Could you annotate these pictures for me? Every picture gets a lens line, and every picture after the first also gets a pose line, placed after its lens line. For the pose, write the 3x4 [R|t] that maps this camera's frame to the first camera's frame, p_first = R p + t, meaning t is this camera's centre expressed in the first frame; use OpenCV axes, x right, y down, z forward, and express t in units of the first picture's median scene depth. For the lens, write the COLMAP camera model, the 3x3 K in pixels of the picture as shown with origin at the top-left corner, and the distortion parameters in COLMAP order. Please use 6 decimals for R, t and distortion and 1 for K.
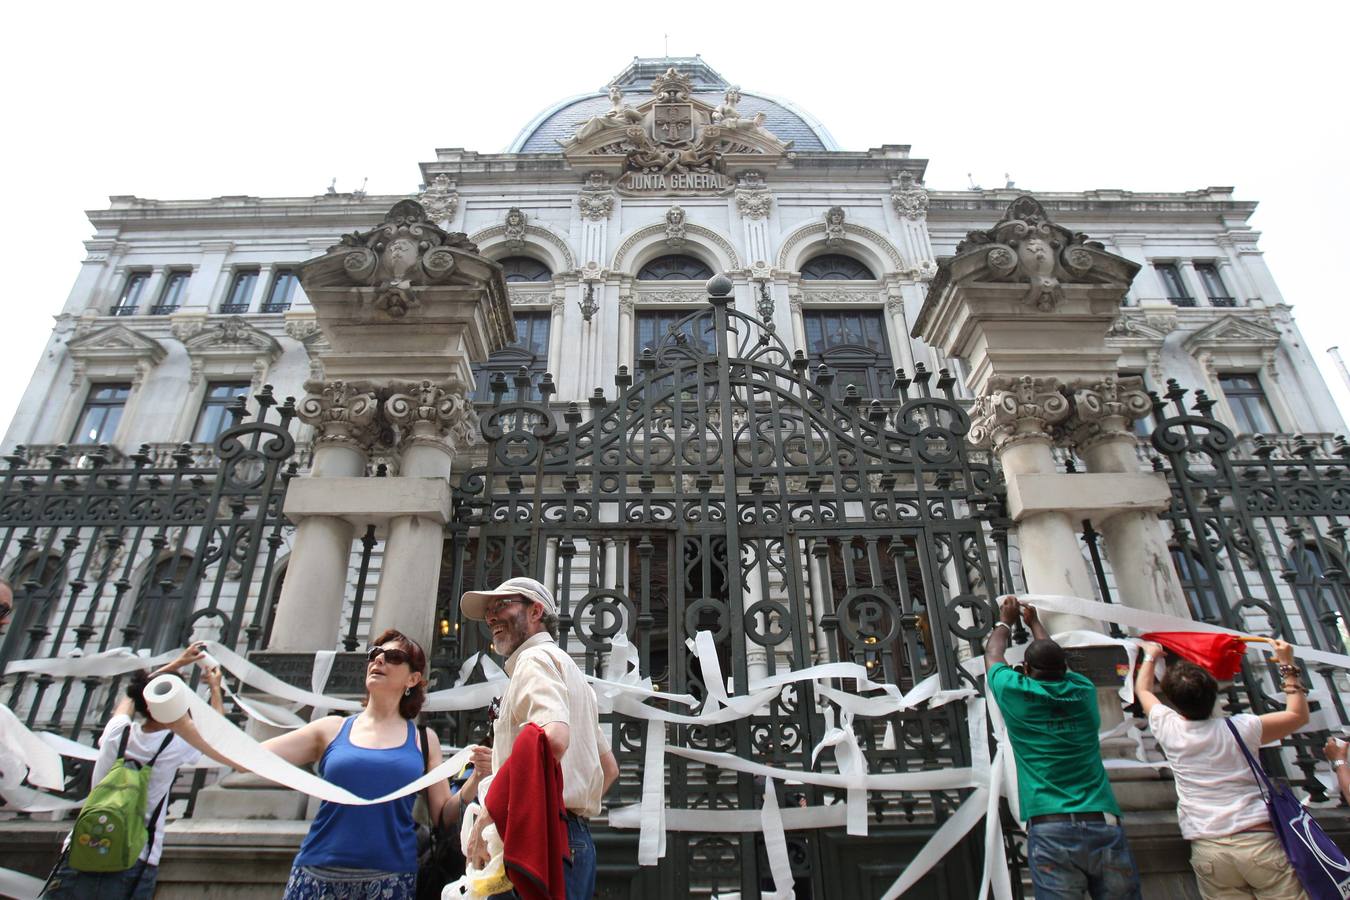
lens RADIAL K [[814.7, 0, 669.7], [0, 814.7, 457.2], [0, 0, 1]] dist [-0.086896, 0.046711]
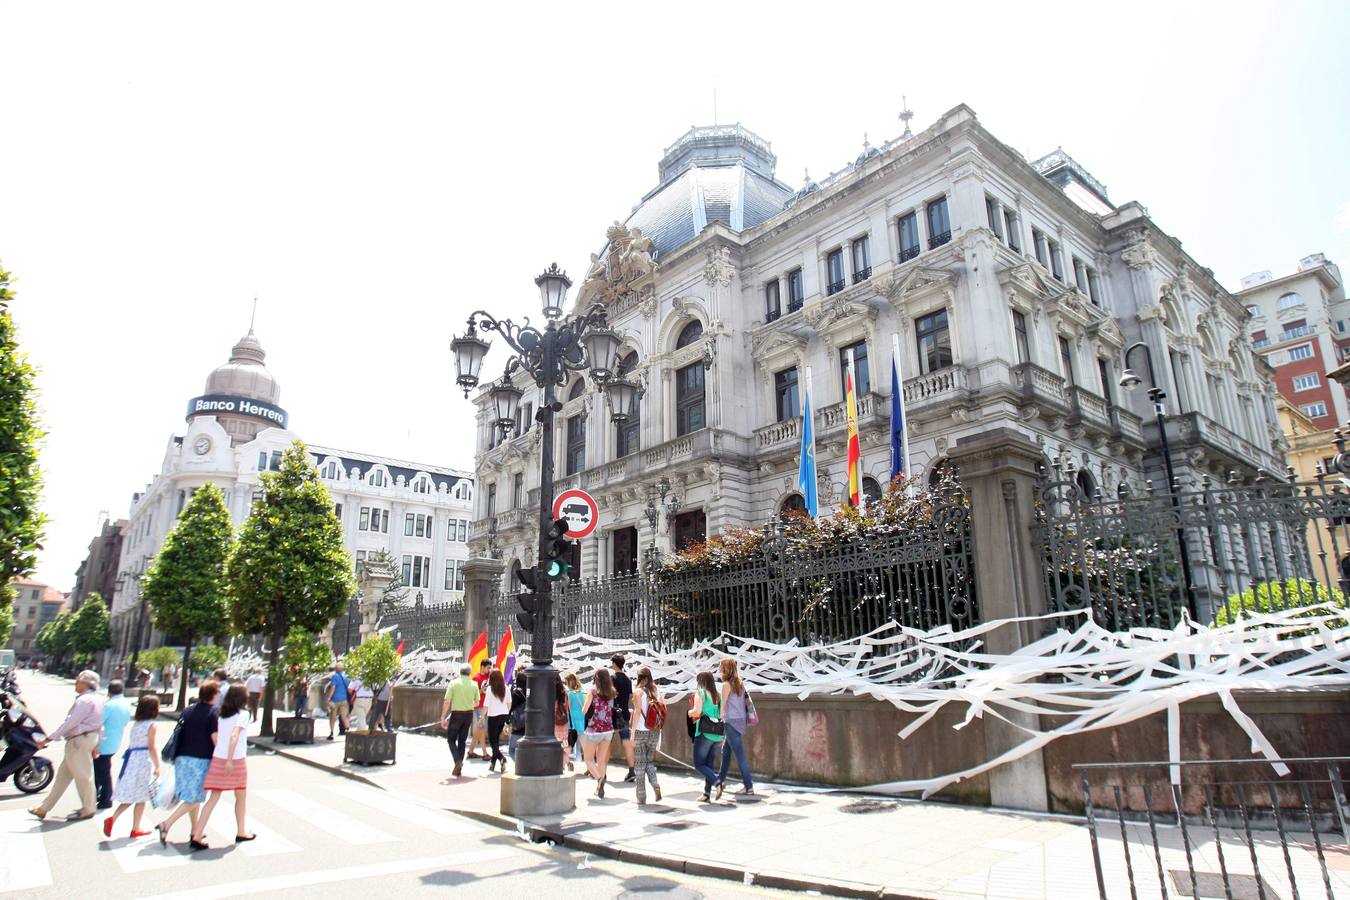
lens RADIAL K [[814.7, 0, 669.7], [0, 814.7, 457.2], [0, 0, 1]] dist [-0.086896, 0.046711]
pose [[0.637967, -0.198987, -0.743910, 1.329590], [0.381650, 0.920750, 0.081008, -0.155583], [0.668835, -0.335594, 0.663352, -0.176322]]
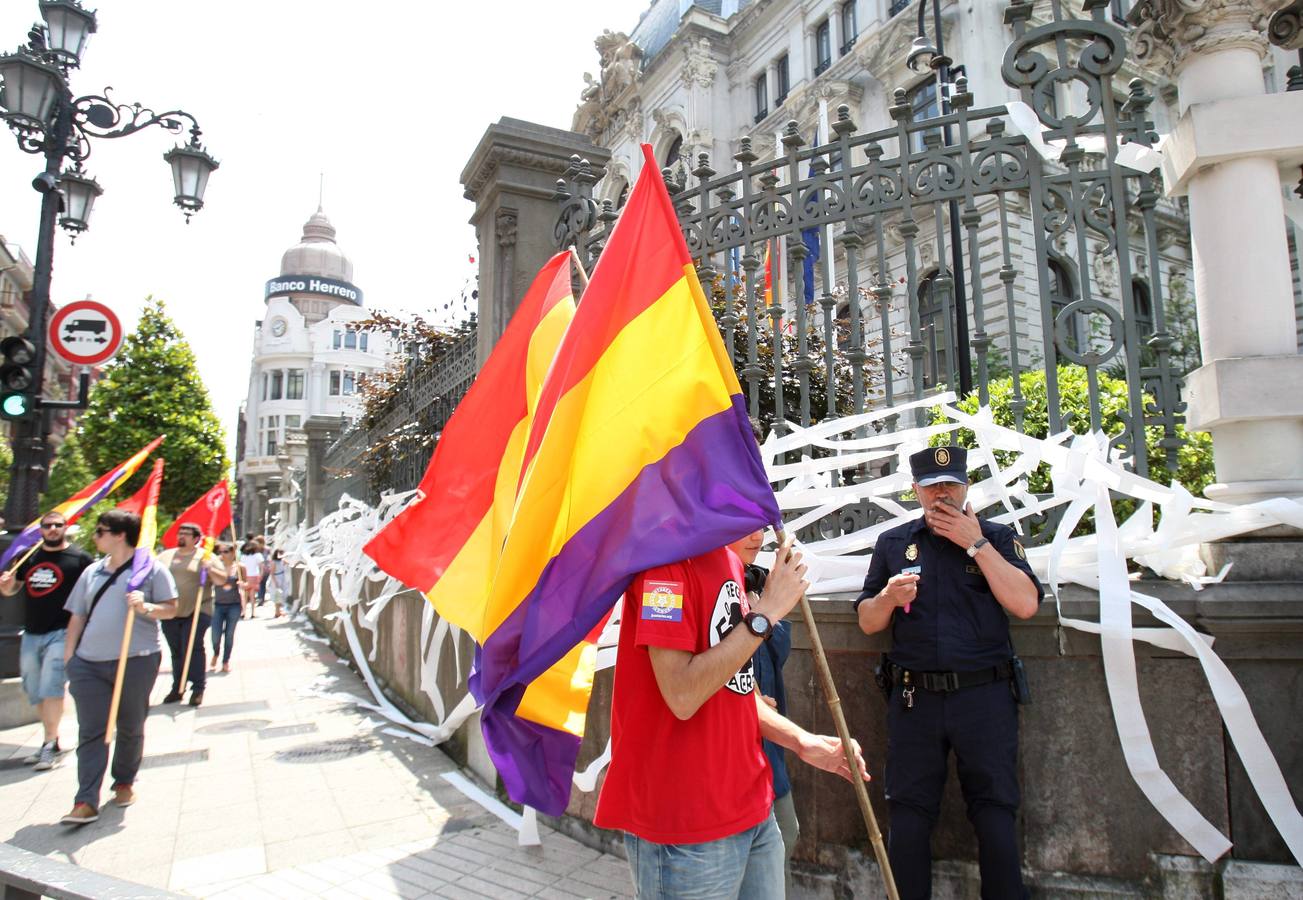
lens RADIAL K [[828.8, 0, 682.2], [0, 828.8, 451.9], [0, 0, 1]] dist [-0.080882, -0.001601]
pose [[0.487456, -0.098530, -0.867571, 1.350777], [0.436552, 0.888010, 0.144431, 0.018677], [0.756181, -0.449143, 0.475879, 0.131526]]
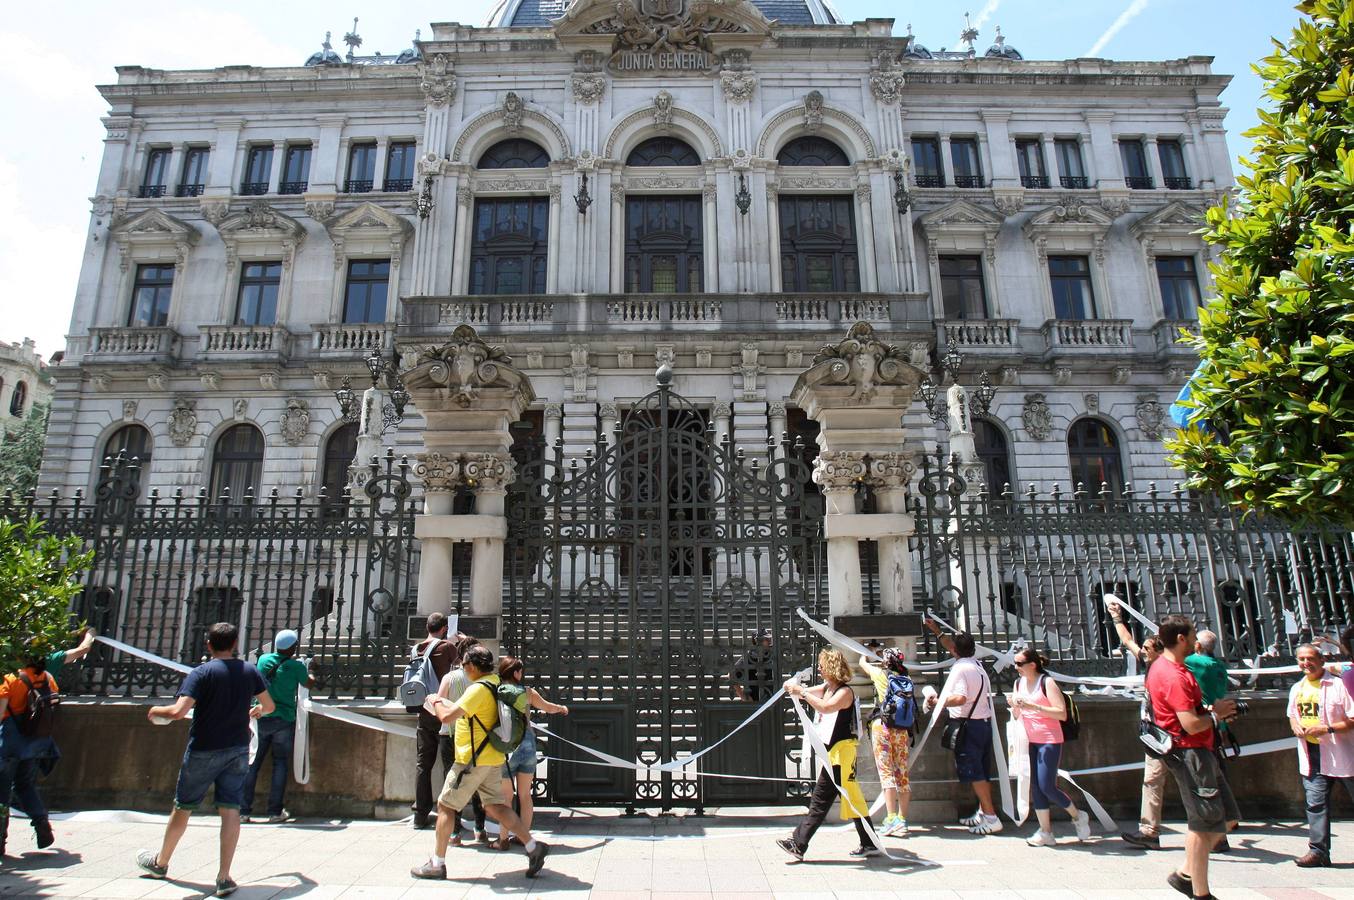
lens RADIAL K [[848.8, 0, 669.2], [0, 848.8, 453.9], [0, 0, 1]] dist [-0.092569, 0.055806]
pose [[0.999975, 0.003470, -0.006115, 0.023447], [-0.001719, 0.963971, 0.266003, -0.143272], [0.006818, -0.265986, 0.963953, -0.180057]]
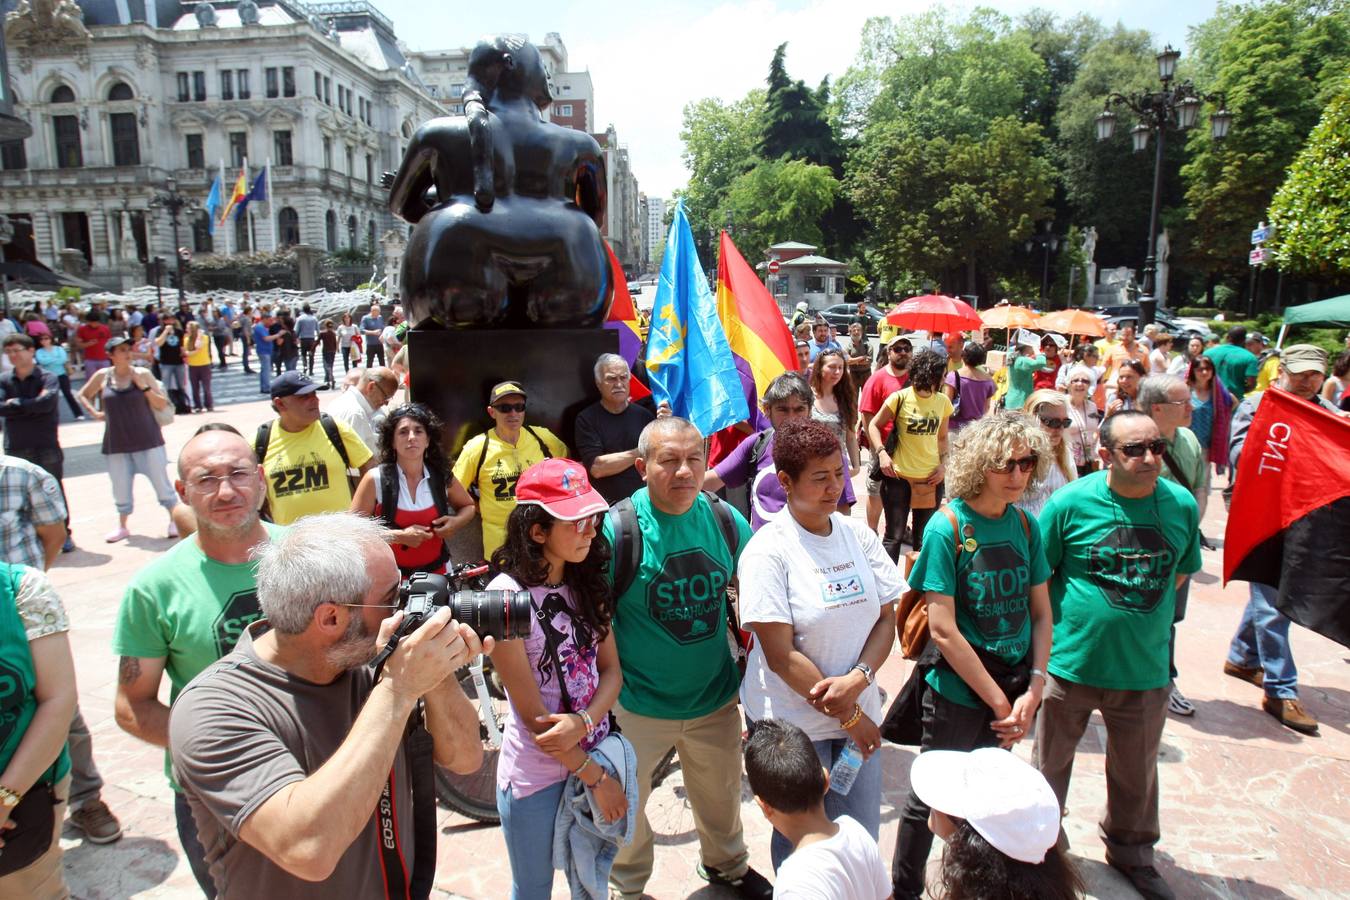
lens RADIAL K [[814.7, 0, 669.7], [0, 814.7, 457.2], [0, 0, 1]] dist [-0.086896, 0.046711]
pose [[0.995794, 0.027810, -0.087303, 2.153010], [0.034136, 0.771624, 0.635162, -0.849404], [0.085029, -0.635470, 0.767429, -1.450129]]
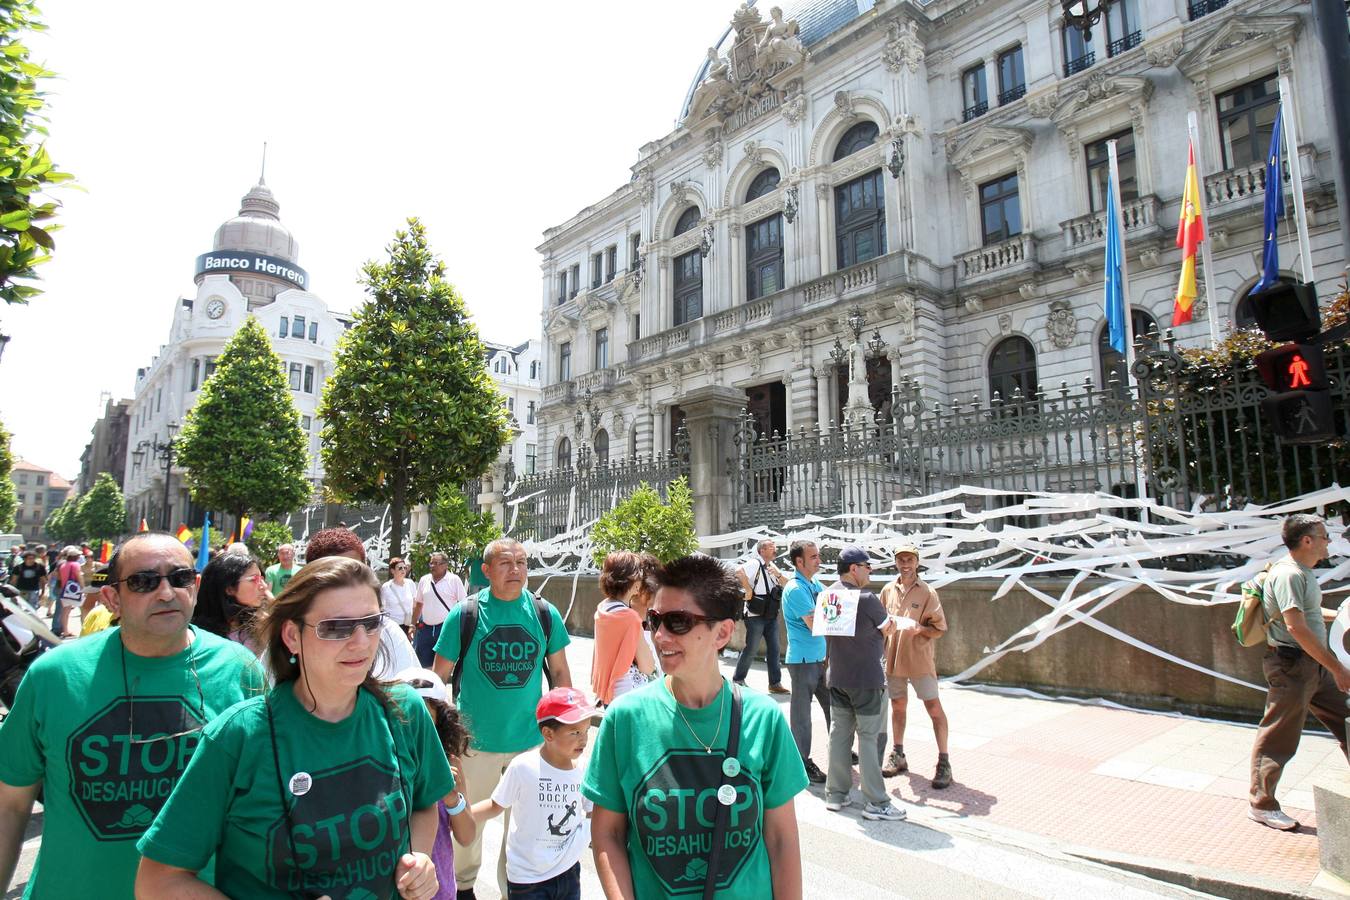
lens RADIAL K [[811.4, 0, 668.1], [0, 811.4, 457.9], [0, 0, 1]] dist [-0.081011, 0.037483]
pose [[0.641198, -0.093359, -0.761675, 0.923996], [0.372547, 0.905624, 0.202617, -0.145231], [0.670875, -0.413677, 0.615465, -0.173215]]
